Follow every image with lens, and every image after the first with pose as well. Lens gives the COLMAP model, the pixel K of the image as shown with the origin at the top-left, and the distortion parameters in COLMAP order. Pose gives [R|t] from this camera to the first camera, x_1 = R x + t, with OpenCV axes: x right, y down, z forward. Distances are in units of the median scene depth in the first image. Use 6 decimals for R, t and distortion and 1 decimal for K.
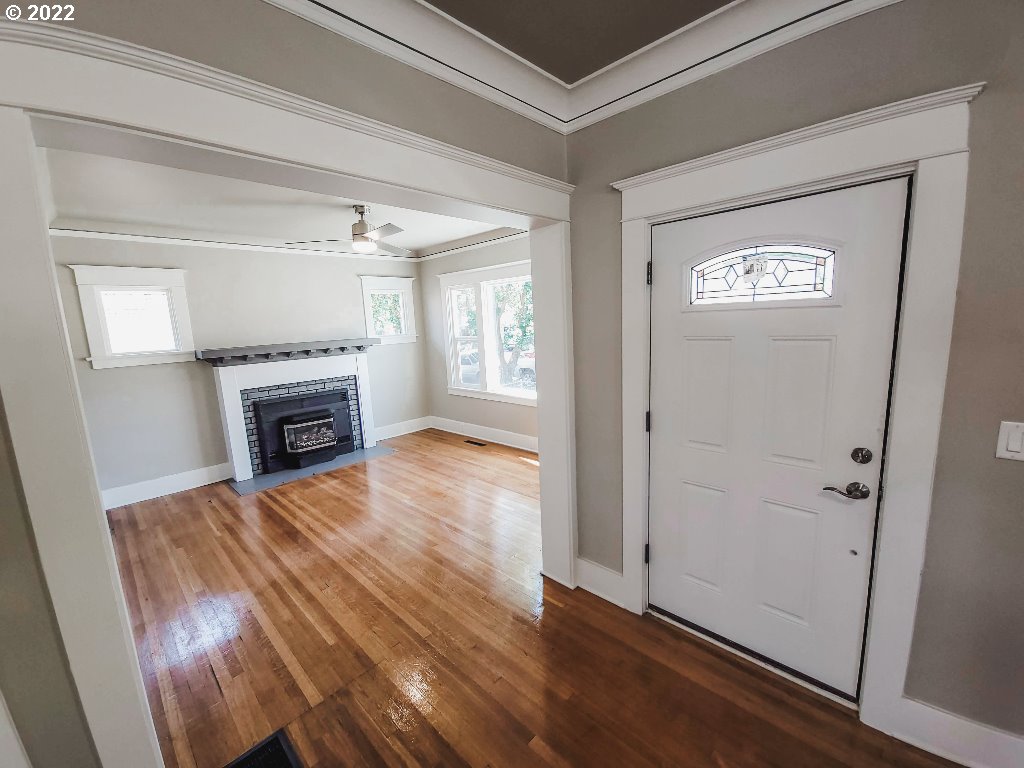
lens RADIAL K [[417.9, 0, 510.3], [0, 417.9, 385.6], [0, 0, 1]] dist [-0.001716, -0.000459]
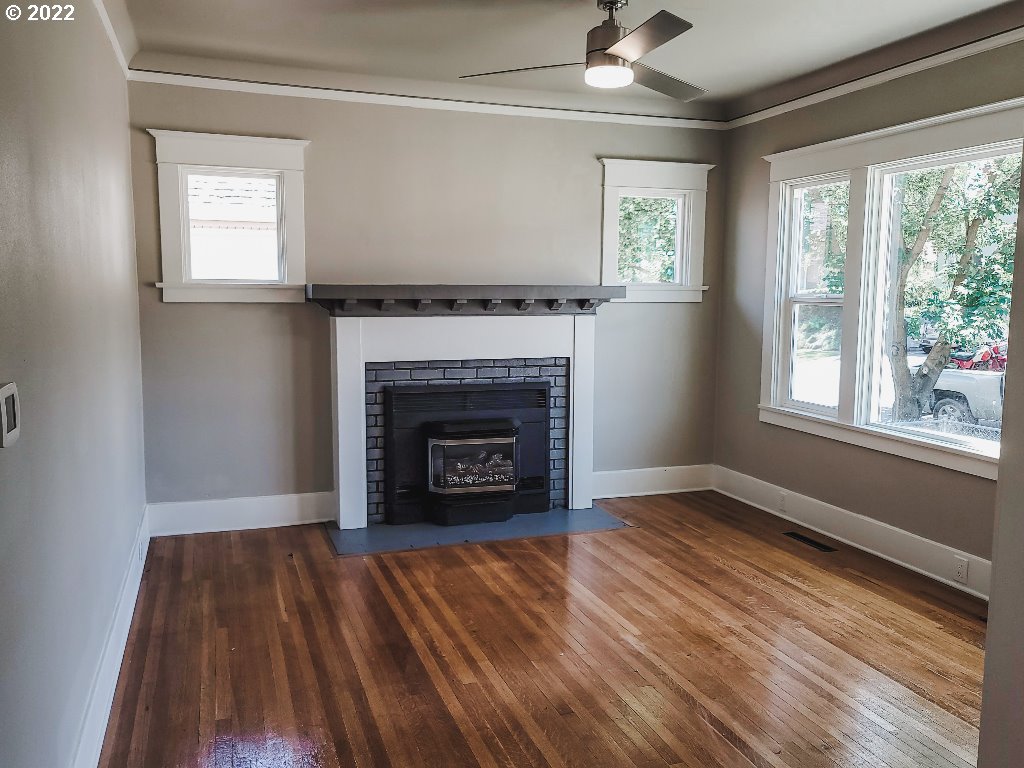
lens RADIAL K [[836.1, 0, 512.0], [0, 836.1, 384.0], [0, 0, 1]] dist [0.045388, -0.003622]
pose [[0.895791, 0.104234, -0.432080, -0.001452], [-0.117463, 0.993069, -0.003959, 0.021280], [0.428673, 0.054300, 0.901826, 0.104370]]
